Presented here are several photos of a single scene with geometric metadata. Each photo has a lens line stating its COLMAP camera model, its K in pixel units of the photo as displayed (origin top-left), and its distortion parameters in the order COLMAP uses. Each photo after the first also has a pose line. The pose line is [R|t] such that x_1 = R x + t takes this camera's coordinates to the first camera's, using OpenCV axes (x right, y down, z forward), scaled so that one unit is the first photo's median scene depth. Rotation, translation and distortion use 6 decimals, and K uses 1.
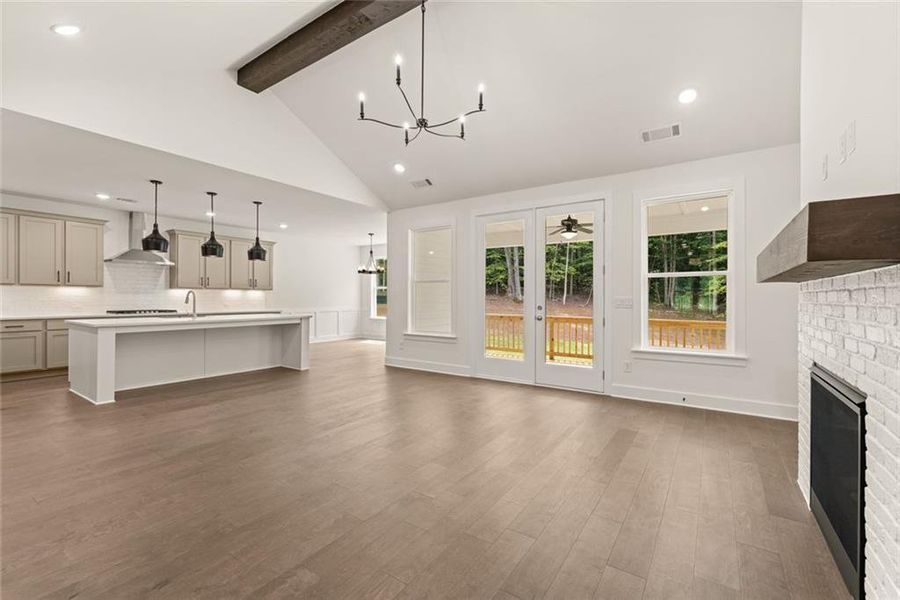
lens RADIAL K [[386.5, 0, 449.8], [0, 386.5, 298.0], [0, 0, 1]] dist [-0.003396, 0.000062]
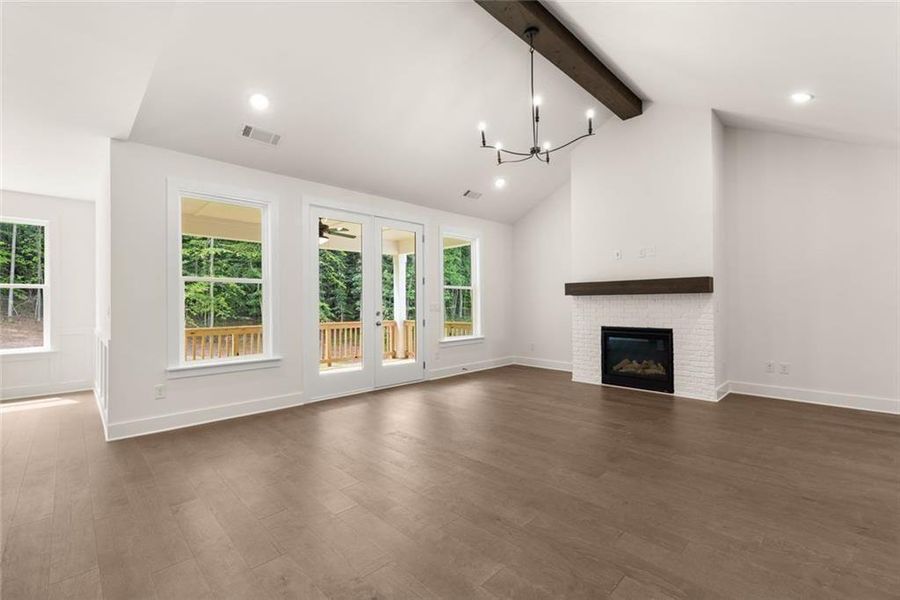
lens RADIAL K [[389.2, 0, 449.0], [0, 389.2, 300.8], [0, 0, 1]] dist [0.002904, -0.000178]
pose [[0.203162, 0.008853, 0.979105, -0.671283], [0.017417, 0.999768, -0.012654, 0.007757], [-0.978990, 0.019623, 0.202961, 0.550076]]
